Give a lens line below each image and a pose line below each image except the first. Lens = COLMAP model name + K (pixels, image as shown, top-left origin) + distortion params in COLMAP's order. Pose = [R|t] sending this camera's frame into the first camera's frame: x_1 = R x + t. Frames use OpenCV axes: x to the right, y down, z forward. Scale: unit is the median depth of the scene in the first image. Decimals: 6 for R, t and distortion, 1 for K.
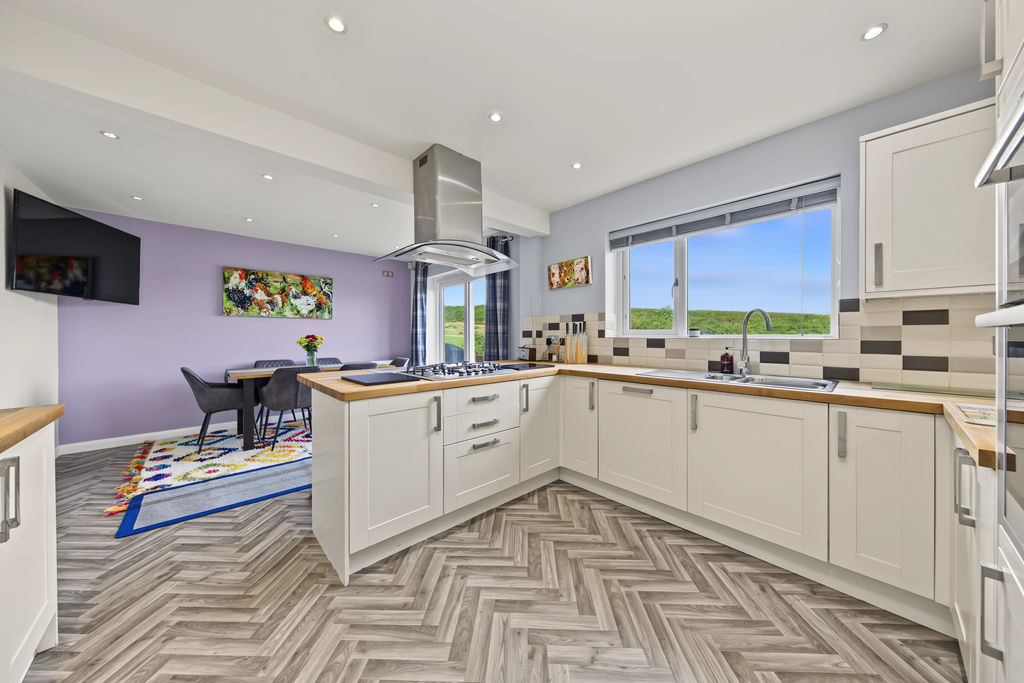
lens RADIAL K [[341.5, 0, 510.4], [0, 341.5, 336.7], [0, 0, 1]] dist [0.001089, 0.000124]
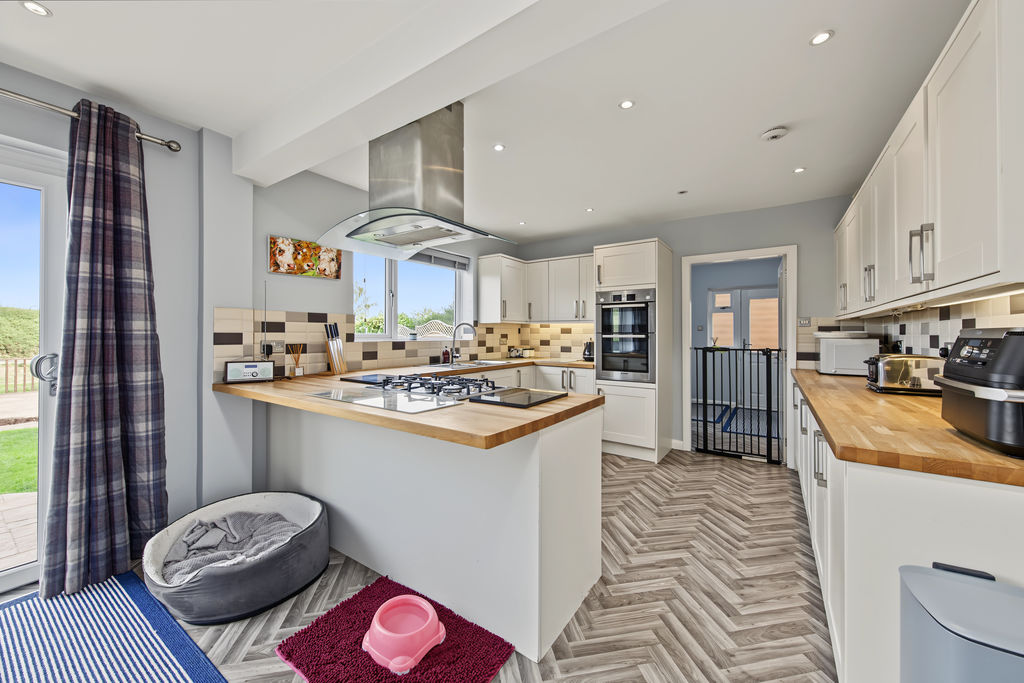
lens RADIAL K [[376.7, 0, 535.5], [0, 376.7, 332.7], [0, 0, 1]] dist [-0.000343, -0.000031]
pose [[-0.267399, 0.006949, 0.963561, -0.848892], [0.004645, 0.999972, -0.005923, -0.014163], [-0.963575, 0.002892, -0.267424, 0.815468]]
